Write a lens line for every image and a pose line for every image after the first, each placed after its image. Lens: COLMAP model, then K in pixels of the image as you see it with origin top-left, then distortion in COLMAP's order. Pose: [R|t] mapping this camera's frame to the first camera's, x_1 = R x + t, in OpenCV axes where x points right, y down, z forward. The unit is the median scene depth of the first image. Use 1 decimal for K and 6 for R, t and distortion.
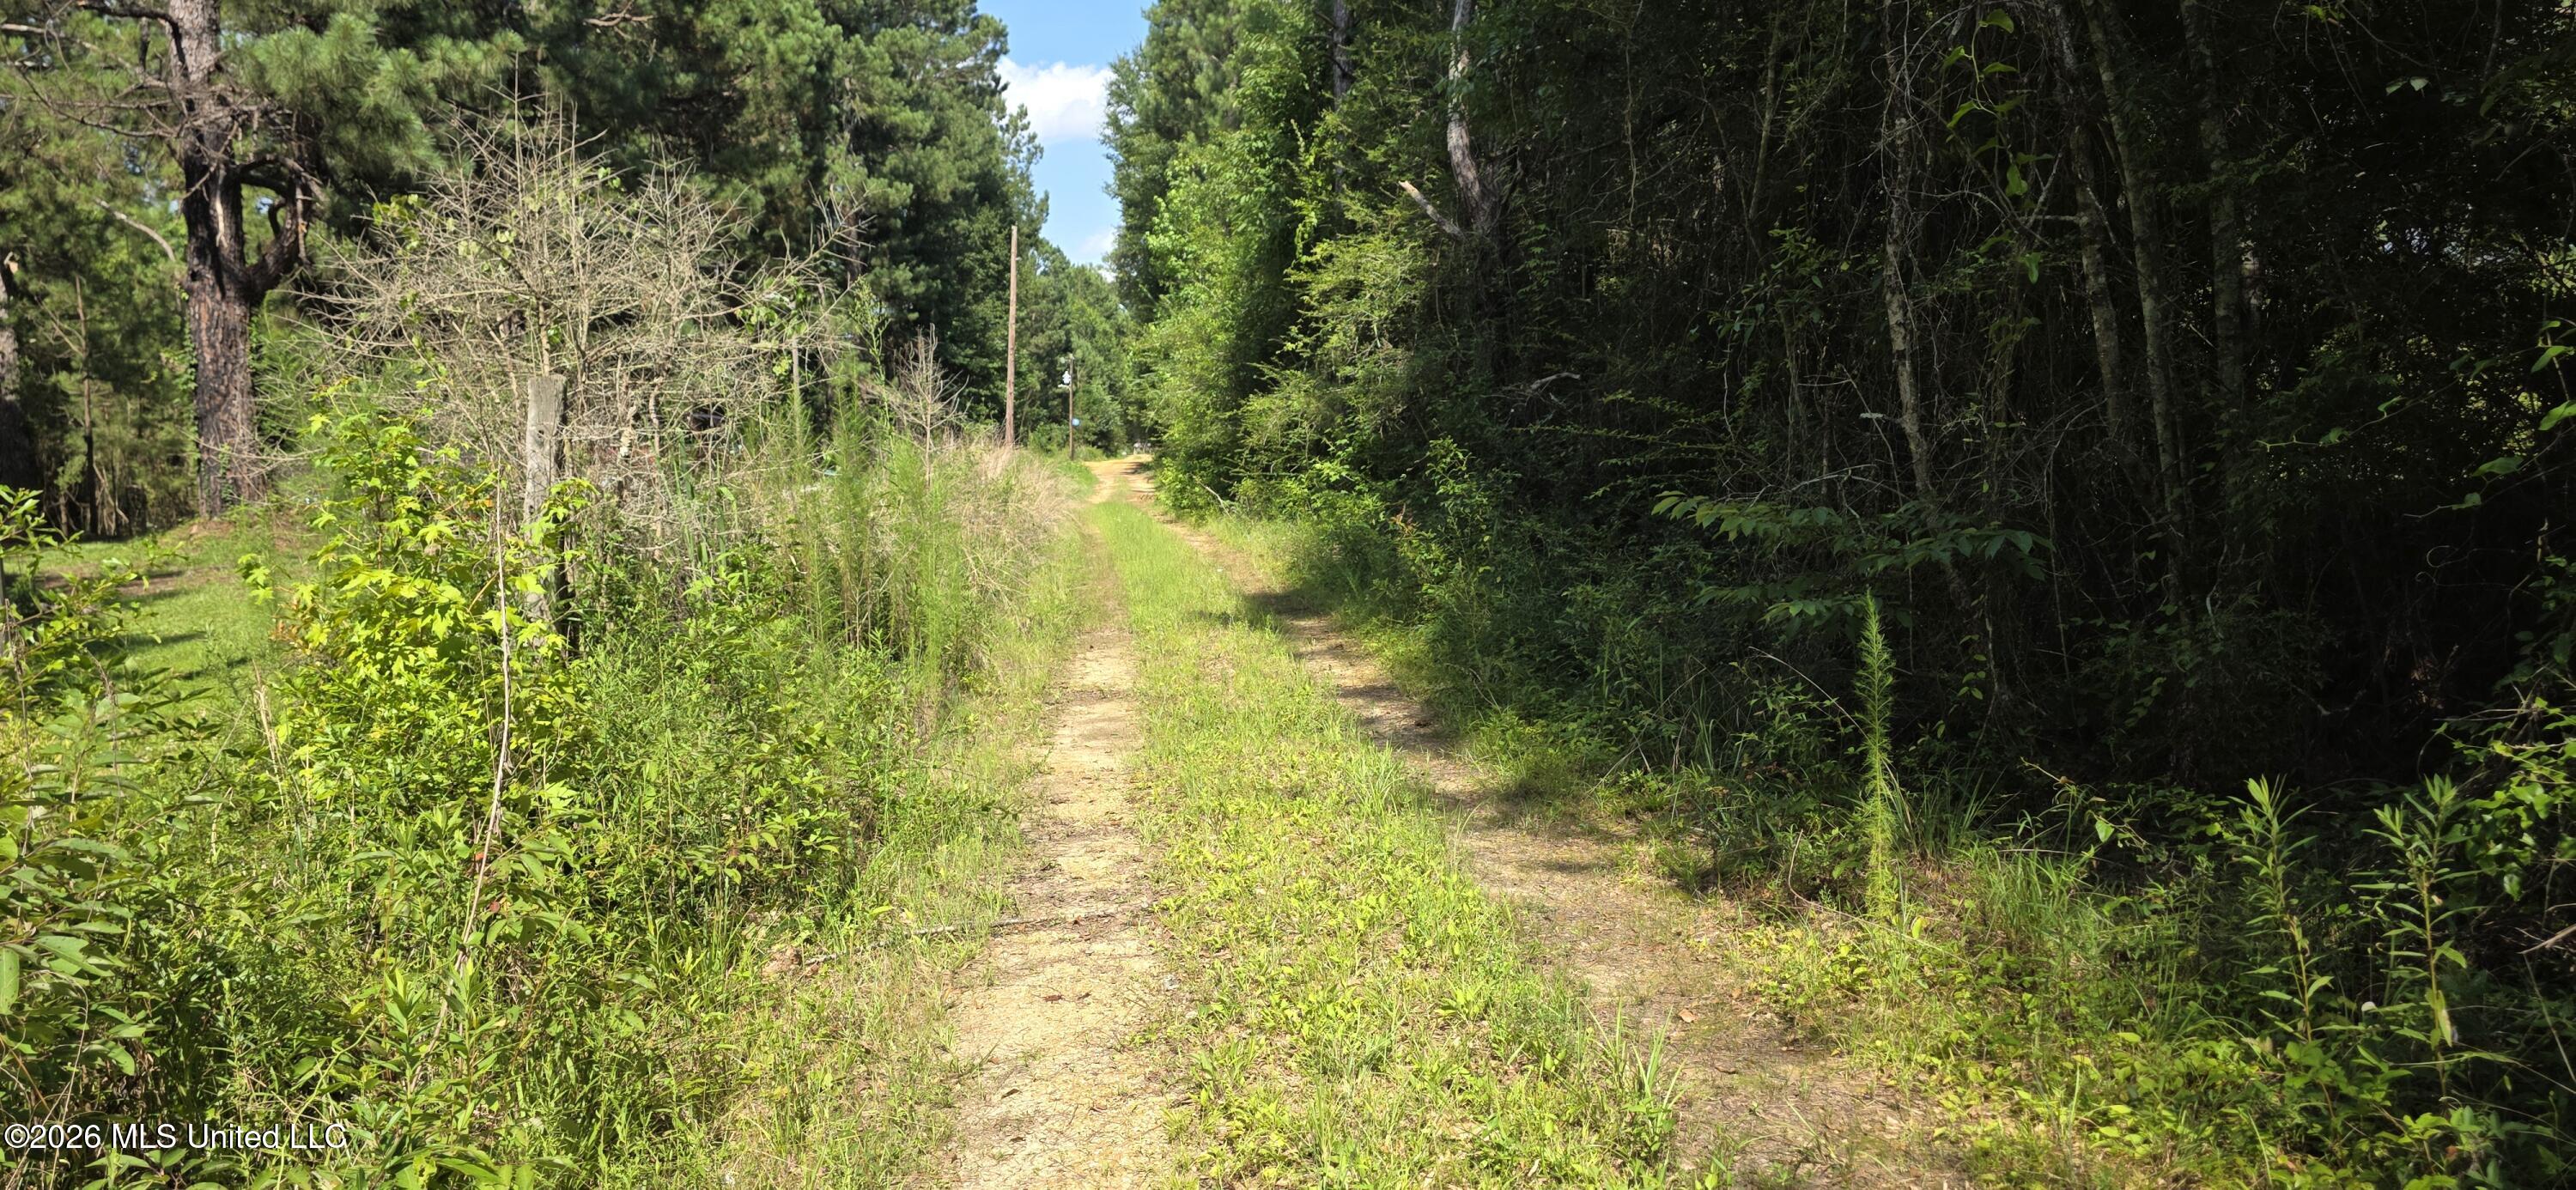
lens RADIAL K [[1709.5, 0, 1283.0], [0, 1709.5, 653.3], [0, 0, 1]] dist [0.054178, -0.059695]
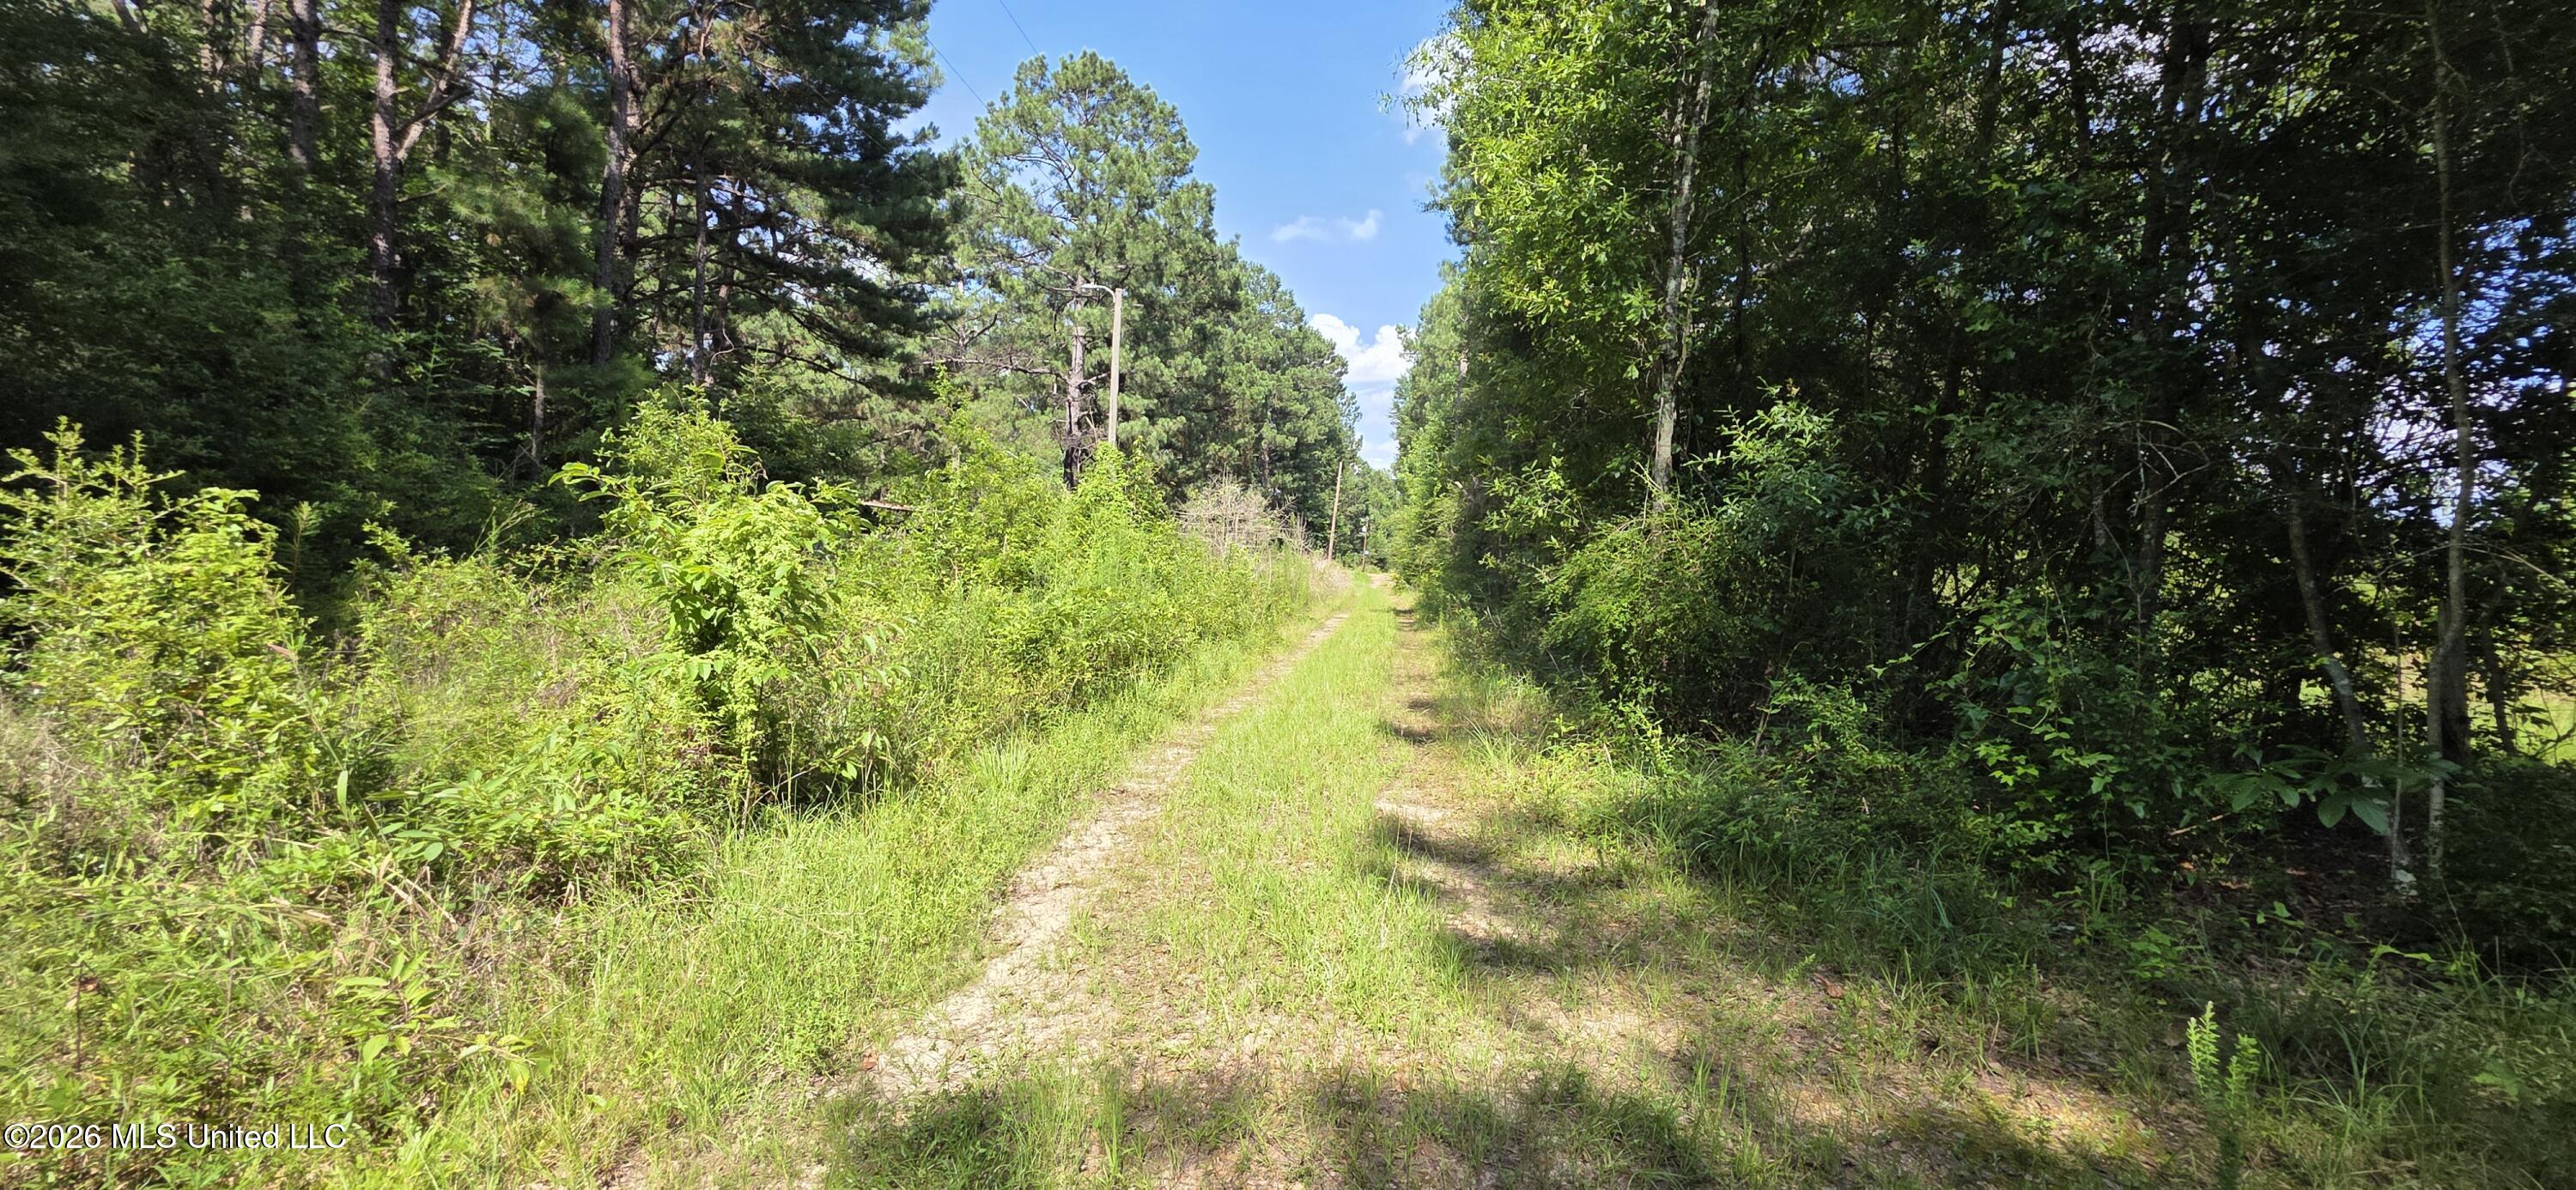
lens RADIAL K [[964.1, 0, 1288.0], [0, 964.1, 595.0], [0, 0, 1]] dist [0.000059, -0.000097]
pose [[0.977038, 0.077628, -0.198421, 0.024034], [-0.095466, 0.992053, -0.081959, 0.018722], [0.190482, 0.099020, 0.976684, -0.136401]]
